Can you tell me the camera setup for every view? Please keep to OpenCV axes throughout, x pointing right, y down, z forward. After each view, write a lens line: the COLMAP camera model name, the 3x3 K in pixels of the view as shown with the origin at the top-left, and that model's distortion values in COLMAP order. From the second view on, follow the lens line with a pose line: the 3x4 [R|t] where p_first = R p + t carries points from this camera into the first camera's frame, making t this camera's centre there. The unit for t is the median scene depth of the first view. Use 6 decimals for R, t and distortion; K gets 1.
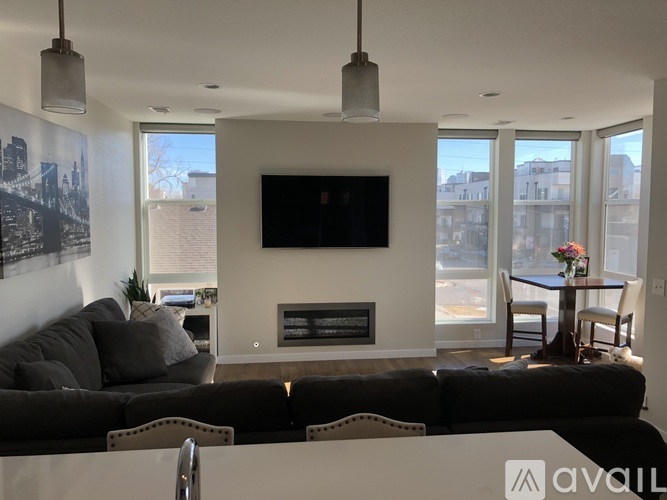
lens RADIAL K [[550.0, 0, 333.5], [0, 550.0, 250.0], [0, 0, 1]] dist [0.064863, -0.113791]
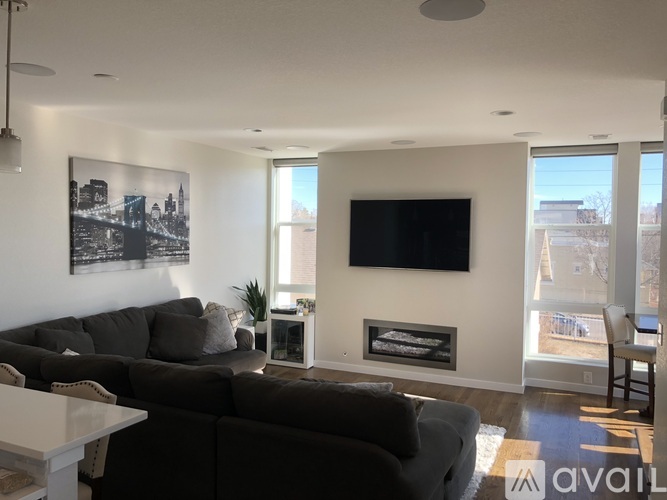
lens RADIAL K [[550.0, 0, 333.5], [0, 550.0, 250.0], [0, 0, 1]] dist [0.064863, -0.113791]
pose [[0.856318, 0.032436, -0.515429, 0.418893], [-0.052173, 0.998353, -0.023852, -0.008238], [0.513807, 0.047316, 0.856600, 0.041496]]
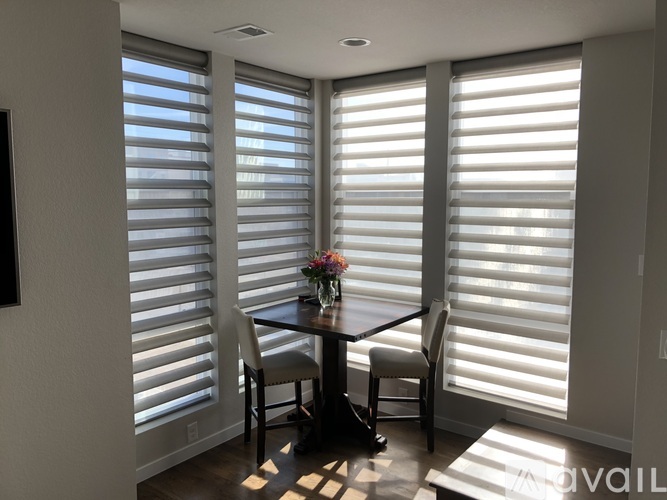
lens RADIAL K [[550.0, 0, 333.5], [0, 550.0, 250.0], [0, 0, 1]] dist [0.064863, -0.113791]
pose [[0.675408, -0.080896, 0.732994, -0.034458], [0.058238, 0.996712, 0.056338, -0.055068], [-0.735141, 0.004637, 0.677898, 0.614516]]
